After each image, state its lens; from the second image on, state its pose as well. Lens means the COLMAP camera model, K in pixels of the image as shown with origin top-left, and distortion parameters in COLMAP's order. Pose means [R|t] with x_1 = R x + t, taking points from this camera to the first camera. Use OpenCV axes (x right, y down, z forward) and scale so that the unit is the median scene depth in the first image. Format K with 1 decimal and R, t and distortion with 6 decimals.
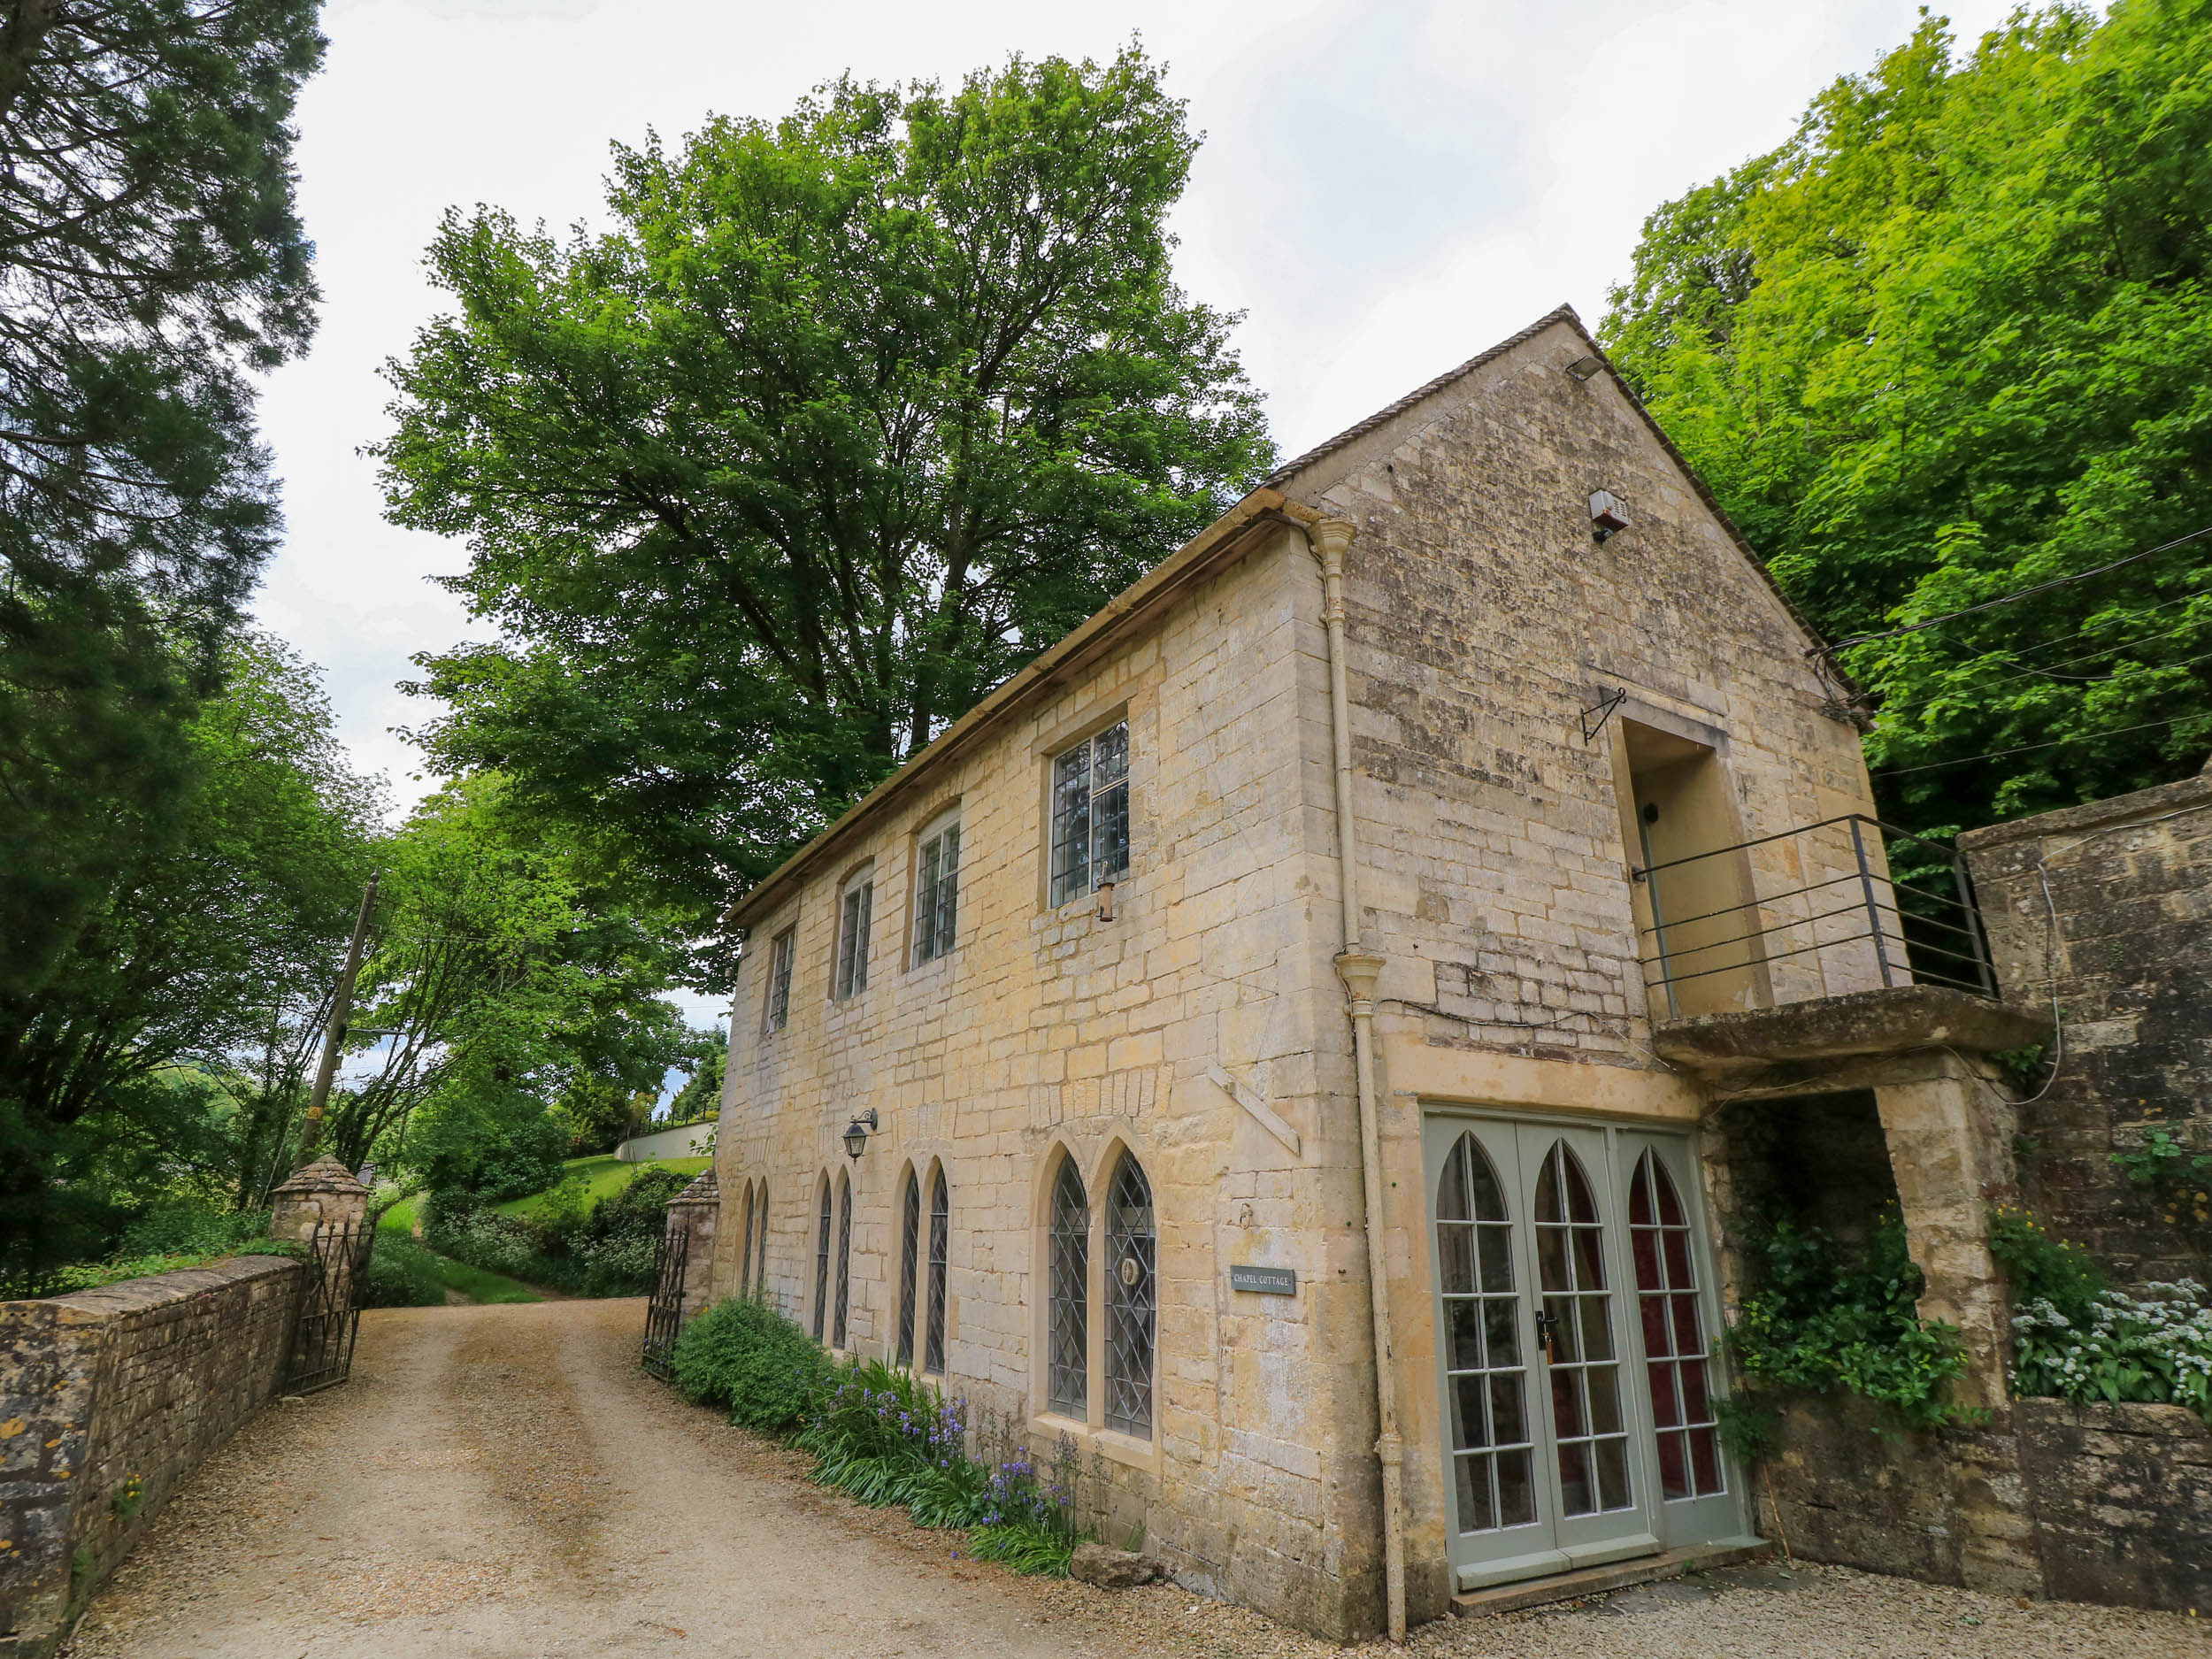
lens RADIAL K [[1188.5, 0, 1097.0], [0, 1188.5, 796.9], [0, 0, 1]] dist [0.001597, -0.013048]
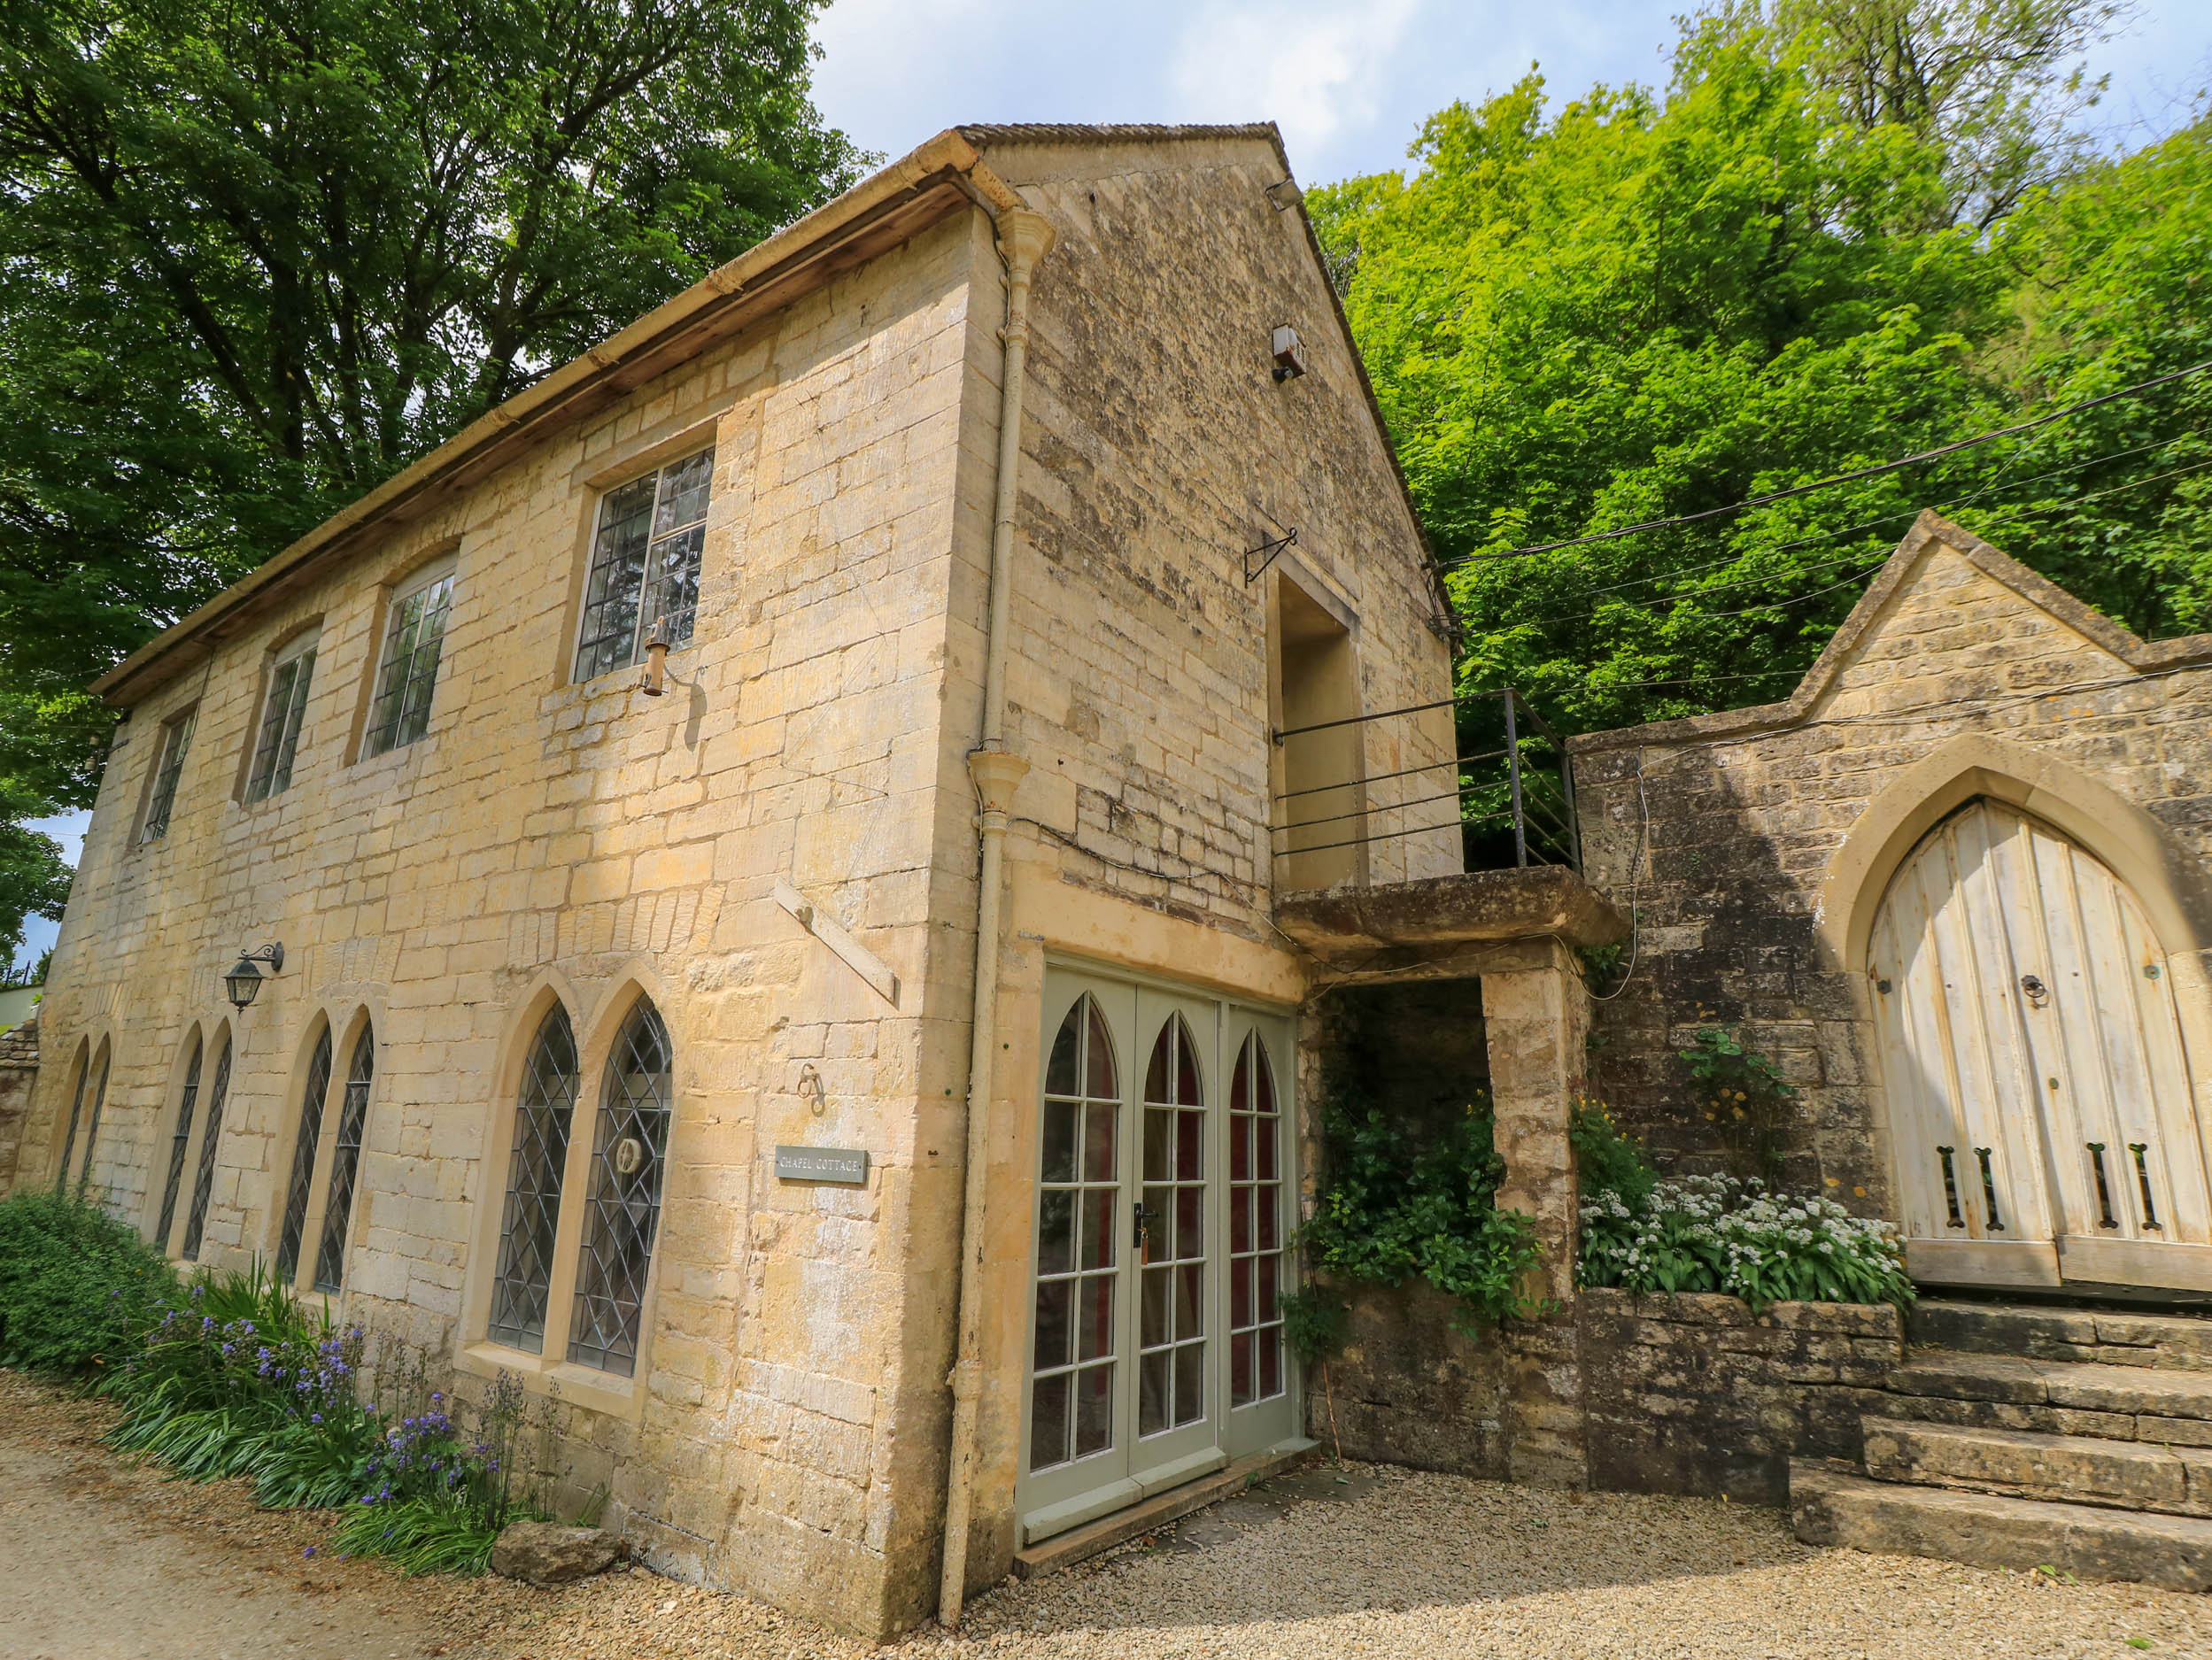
lens RADIAL K [[1188.3, 0, 1097.0], [0, 1188.3, 797.5], [0, 0, 1]] dist [0.001597, -0.013048]
pose [[0.923453, 0.116880, 0.365477, 0.000484], [-0.144057, 0.988410, 0.047895, 0.100139], [-0.355643, -0.096878, 0.929588, 0.227099]]
